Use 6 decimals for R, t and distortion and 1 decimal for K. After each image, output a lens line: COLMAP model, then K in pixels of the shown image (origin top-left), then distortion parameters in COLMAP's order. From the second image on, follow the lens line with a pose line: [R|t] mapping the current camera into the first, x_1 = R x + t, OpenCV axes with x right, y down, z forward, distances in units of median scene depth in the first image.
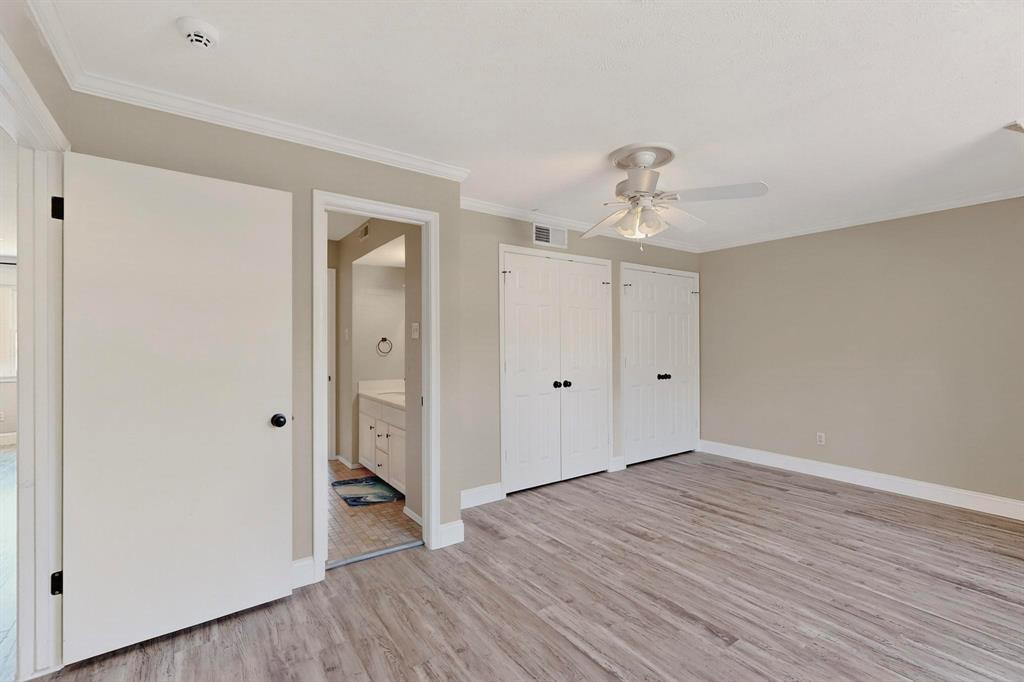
lens RADIAL K [[447.2, 0, 511.9], [0, 447.2, 339.0], [0, 0, 1]] dist [-0.000376, -0.000025]
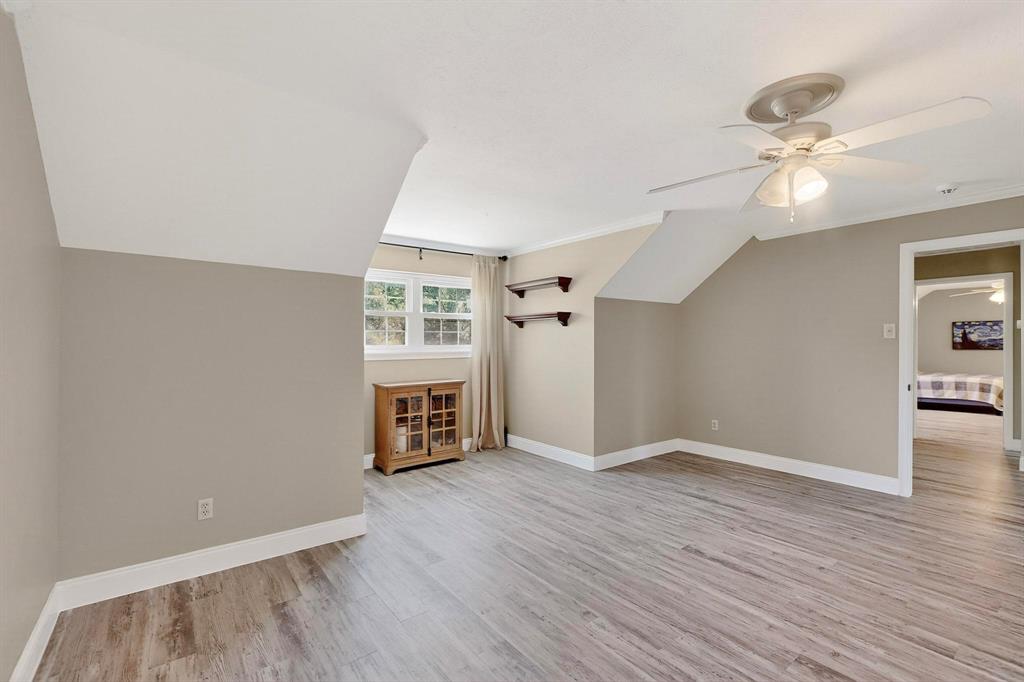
lens RADIAL K [[447.2, 0, 511.9], [0, 447.2, 339.0], [0, 0, 1]] dist [-0.000376, -0.000025]
pose [[-0.999107, -0.001084, -0.042246, 0.970116], [-0.000584, 0.999930, -0.011851, 0.006704], [0.042256, -0.011816, -0.999037, 2.111022]]
